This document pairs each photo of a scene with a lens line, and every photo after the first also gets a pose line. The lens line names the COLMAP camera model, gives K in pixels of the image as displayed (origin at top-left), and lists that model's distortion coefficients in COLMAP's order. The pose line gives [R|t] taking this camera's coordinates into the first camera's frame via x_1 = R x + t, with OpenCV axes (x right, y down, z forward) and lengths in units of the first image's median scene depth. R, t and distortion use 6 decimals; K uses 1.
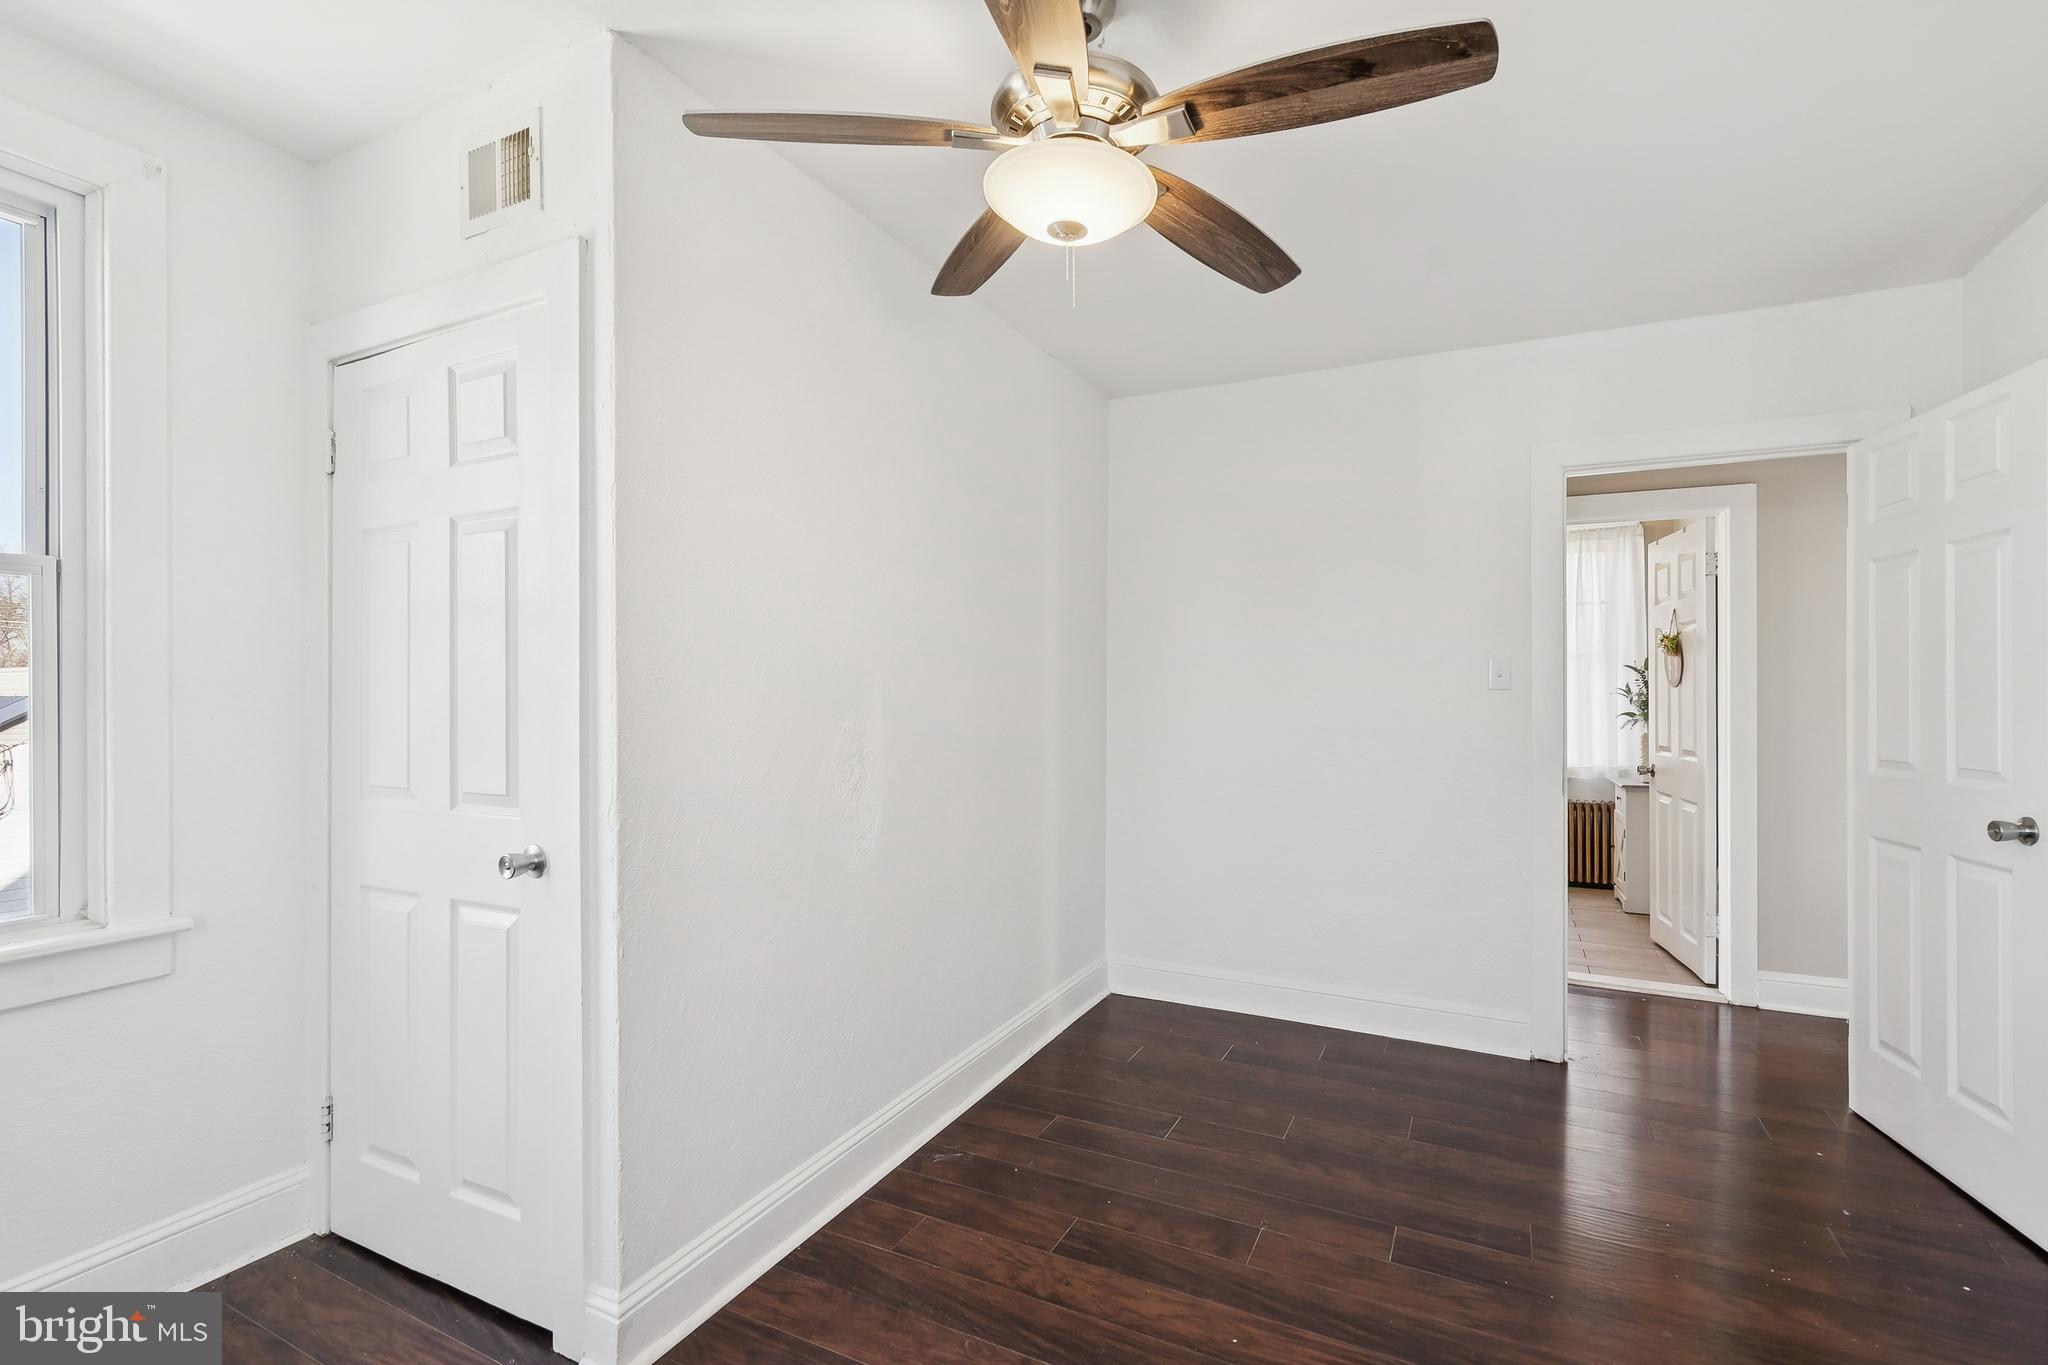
lens RADIAL K [[944.9, 0, 1021.4], [0, 944.9, 681.8], [0, 0, 1]] dist [0.001016, 0.000249]
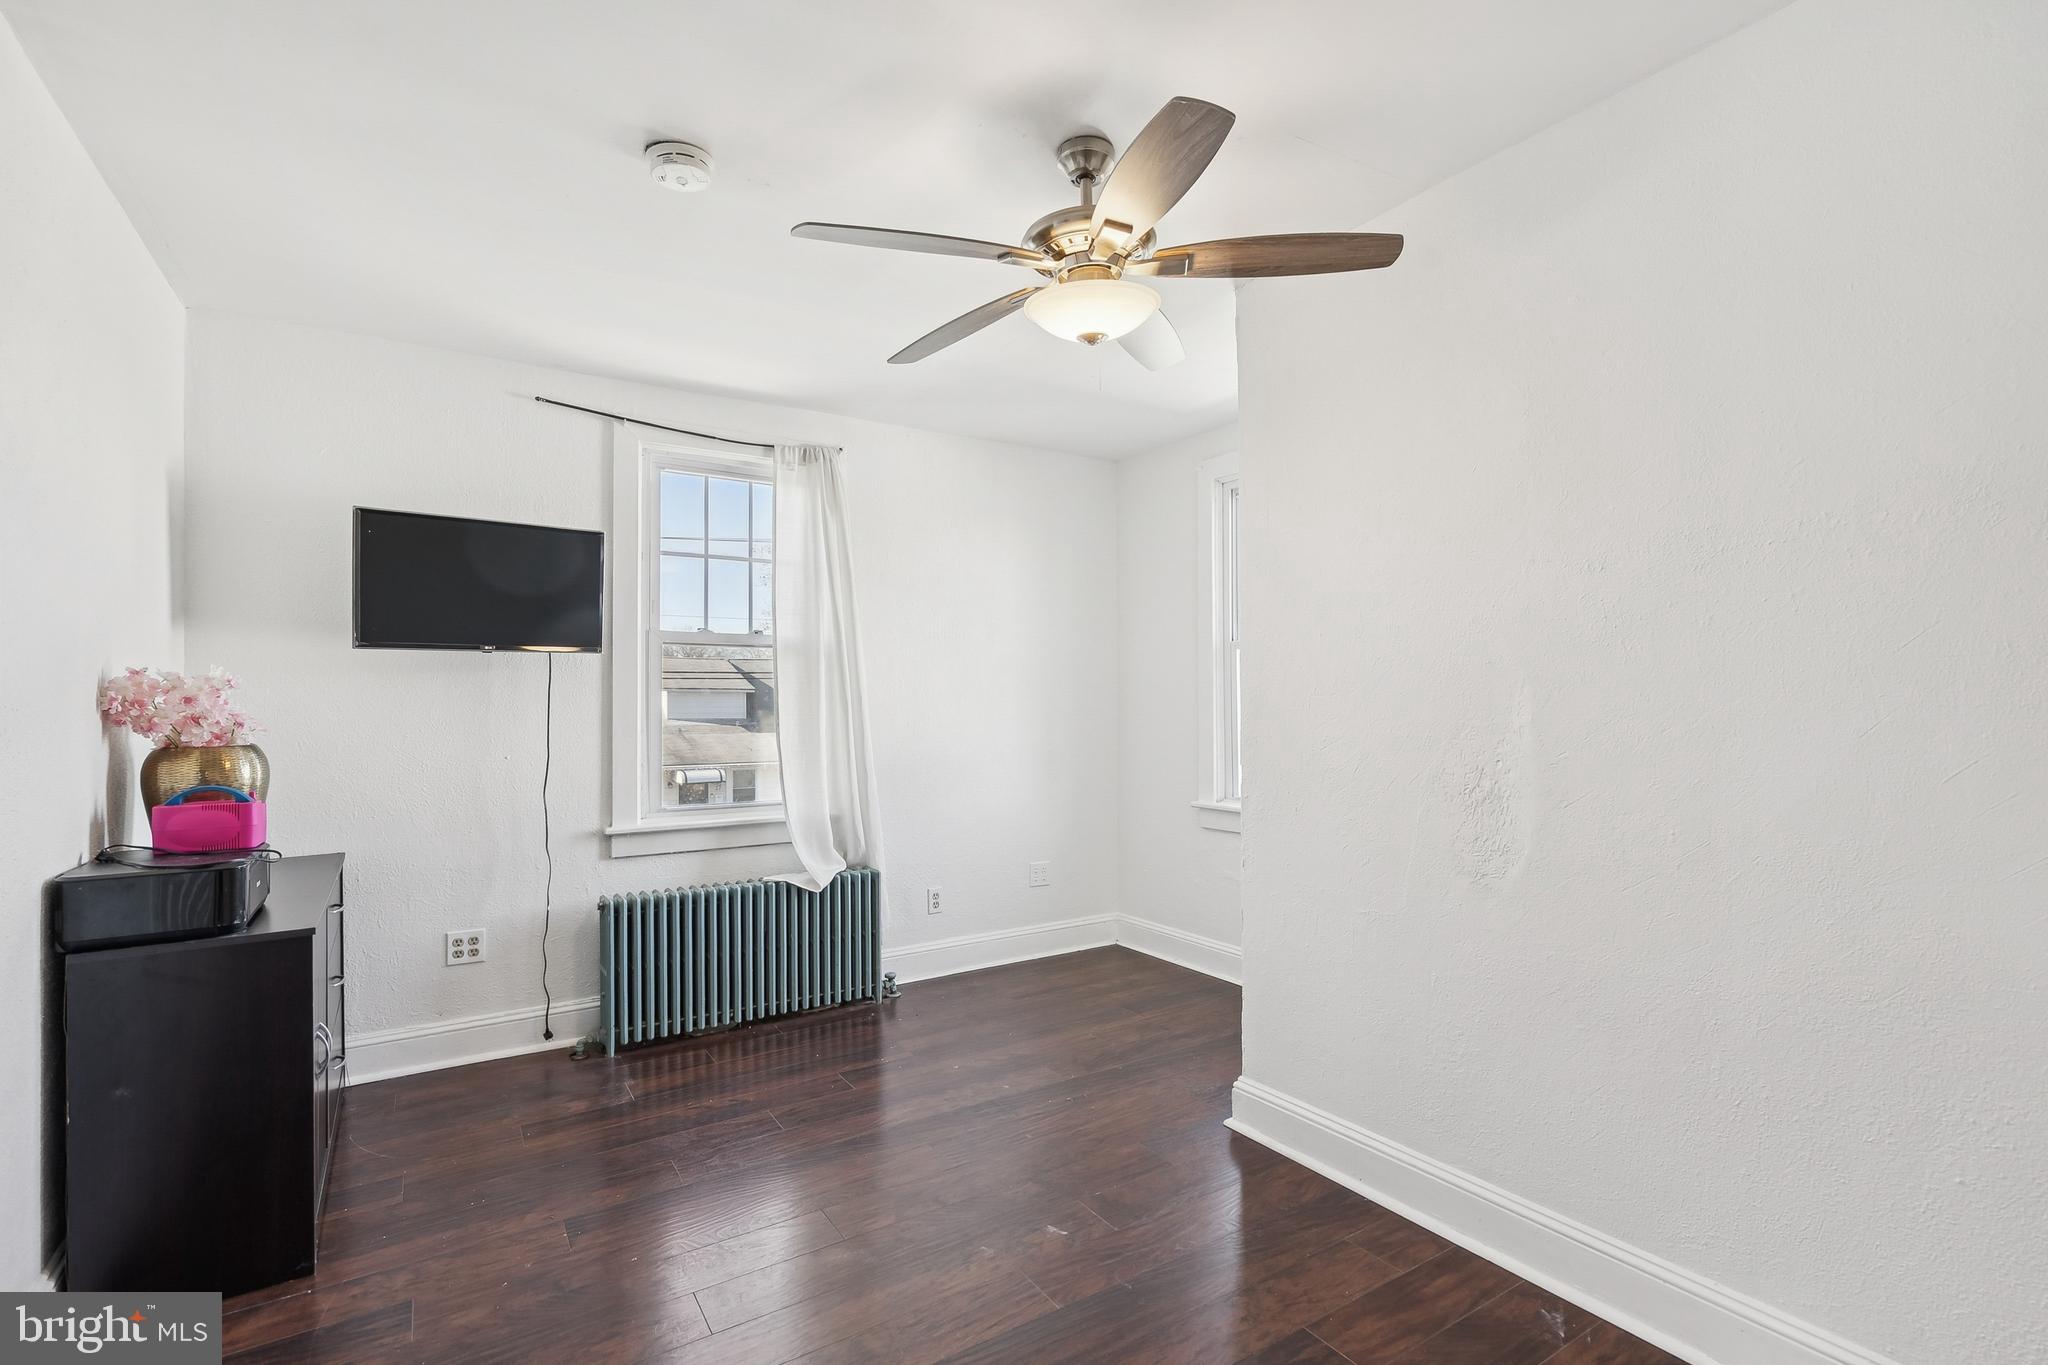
lens RADIAL K [[944.9, 0, 1022.7], [0, 944.9, 687.9], [0, 0, 1]] dist [0.001016, 0.000249]
pose [[-0.500380, -0.004218, -0.865796, 0.879515], [0.000626, 0.999986, -0.005233, 0.003975], [0.865806, -0.003161, -0.500370, 1.140930]]
